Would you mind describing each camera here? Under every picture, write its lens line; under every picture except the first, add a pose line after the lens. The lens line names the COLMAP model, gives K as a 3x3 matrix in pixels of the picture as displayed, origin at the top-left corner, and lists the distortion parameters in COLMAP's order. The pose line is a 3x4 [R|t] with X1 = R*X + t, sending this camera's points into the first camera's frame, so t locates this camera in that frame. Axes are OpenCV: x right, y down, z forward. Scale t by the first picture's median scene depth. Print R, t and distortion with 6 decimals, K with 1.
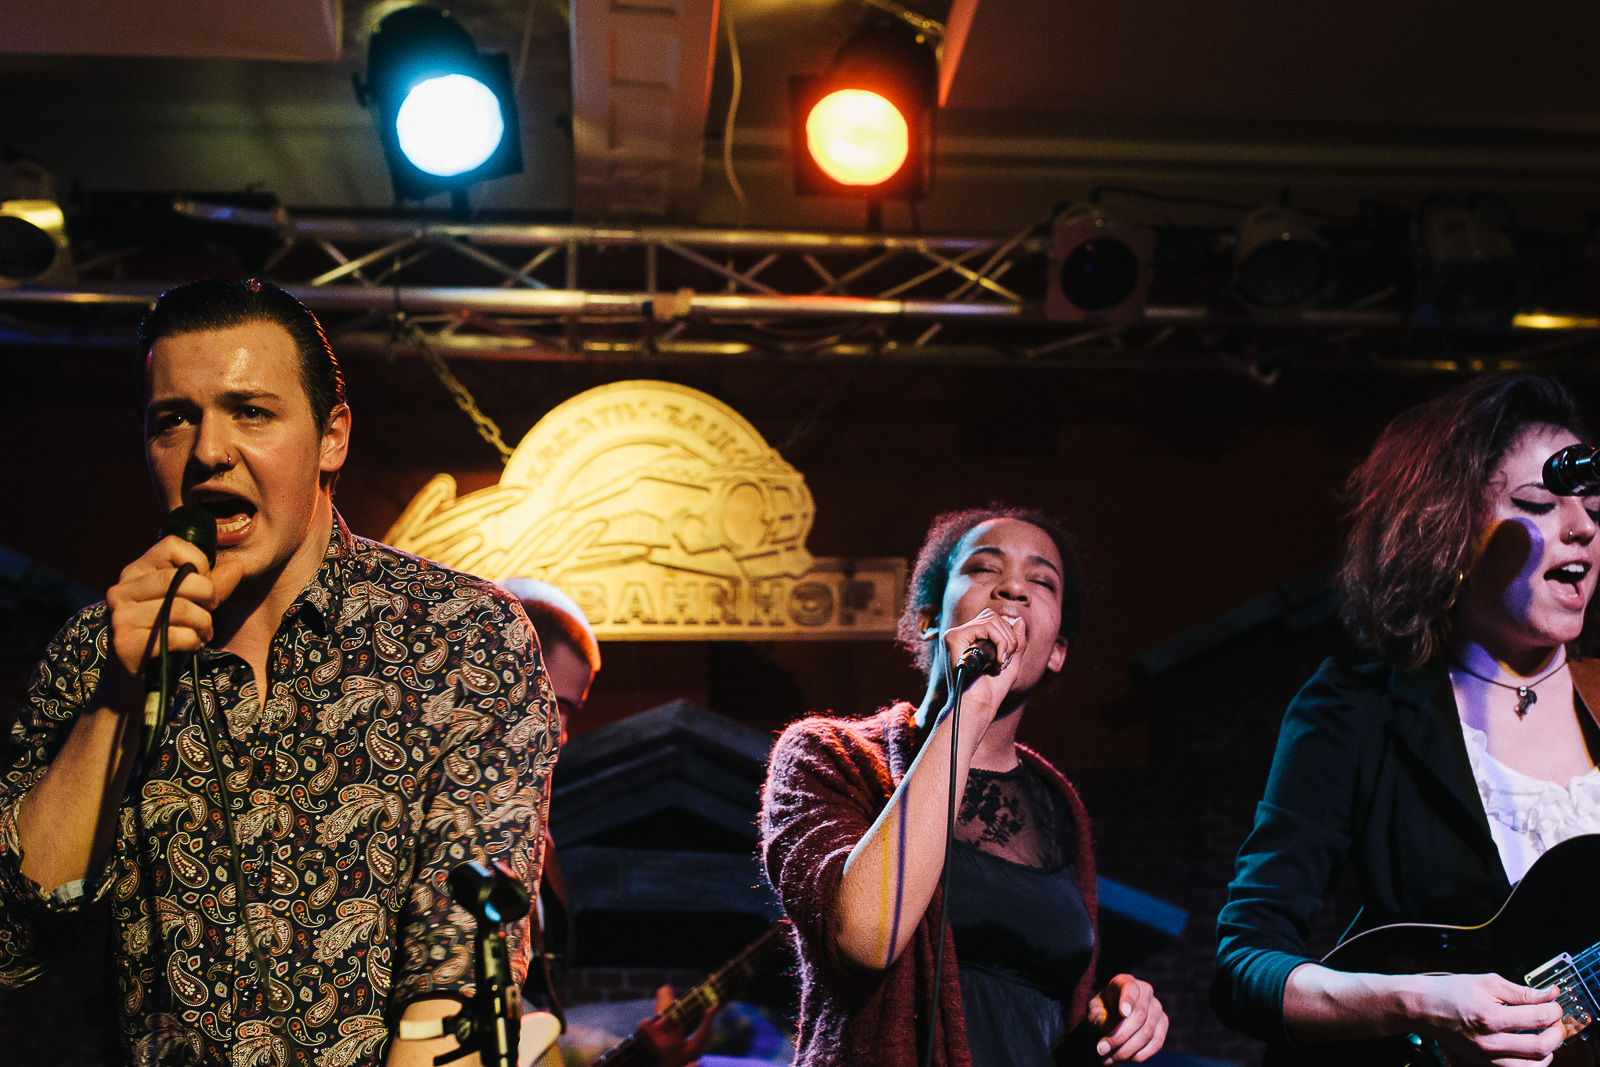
lens RADIAL K [[2000.2, 0, 804.0], [0, 2000.2, 536.8], [0, 0, 1]] dist [0.022729, 0.000000]
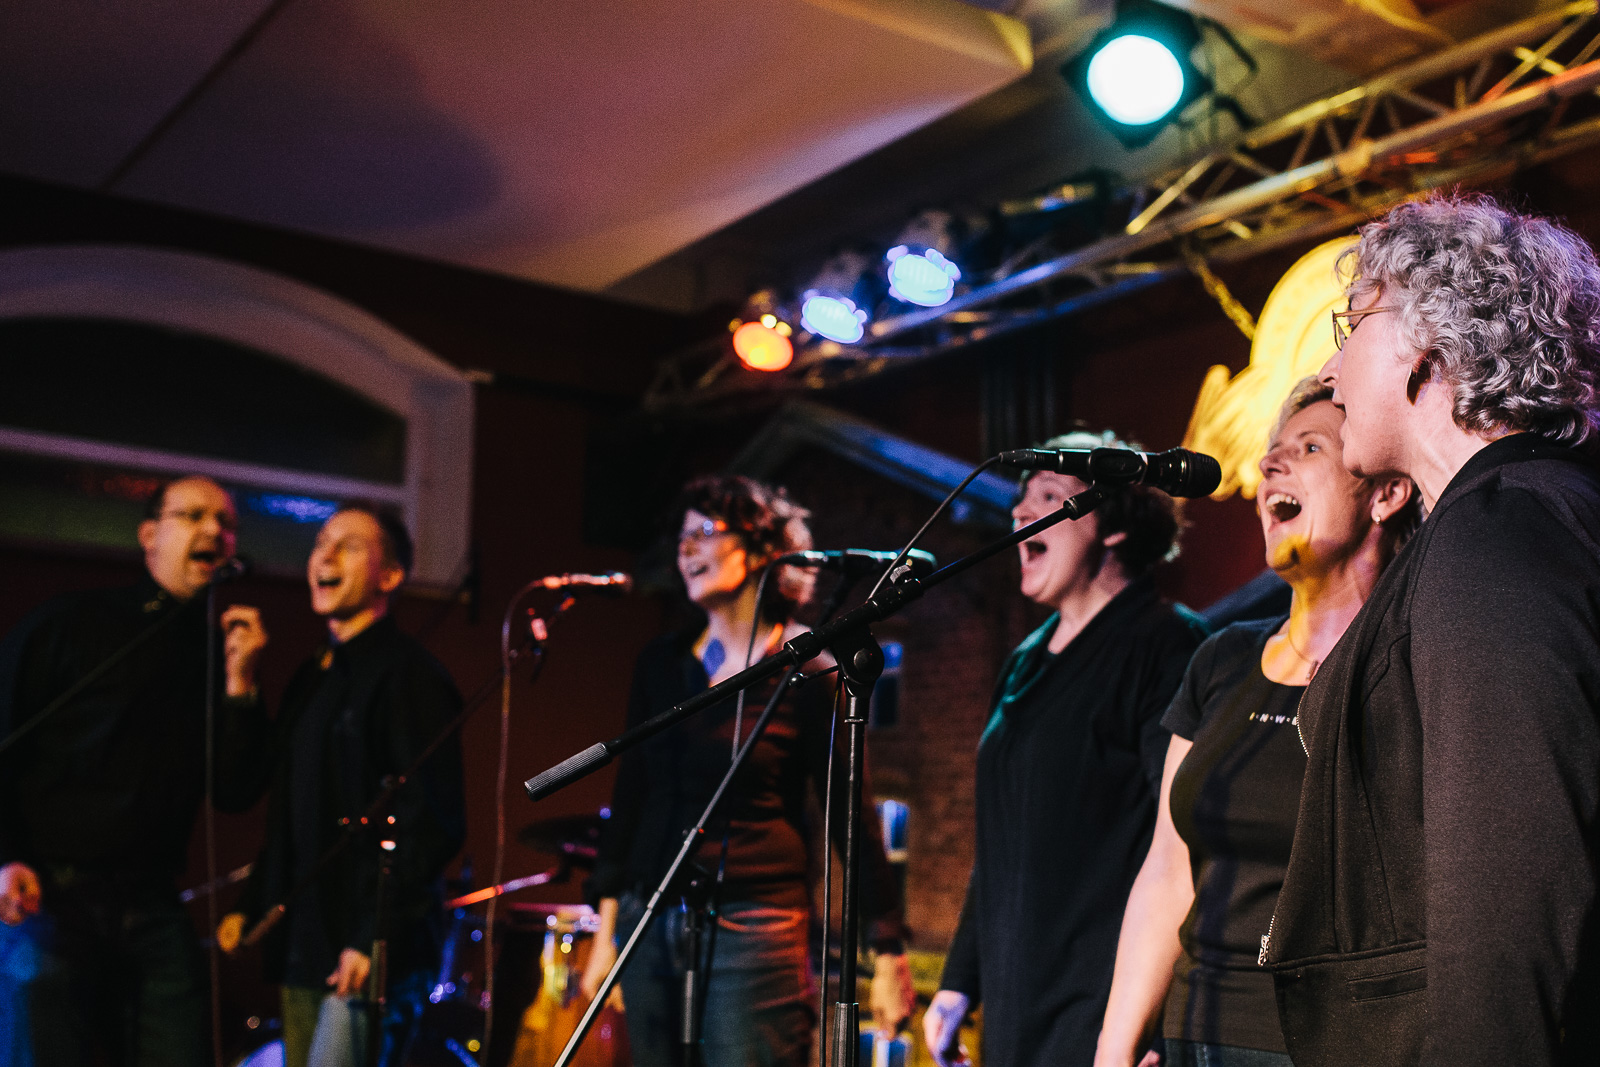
lens RADIAL K [[2000.2, 0, 791.0], [0, 2000.2, 533.8], [0, 0, 1]] dist [0.022729, 0.000000]
pose [[0.504749, -0.132423, -0.853049, 0.662735], [0.214274, 0.976459, -0.024795, 0.038068], [0.836251, -0.170271, 0.521241, 0.177287]]
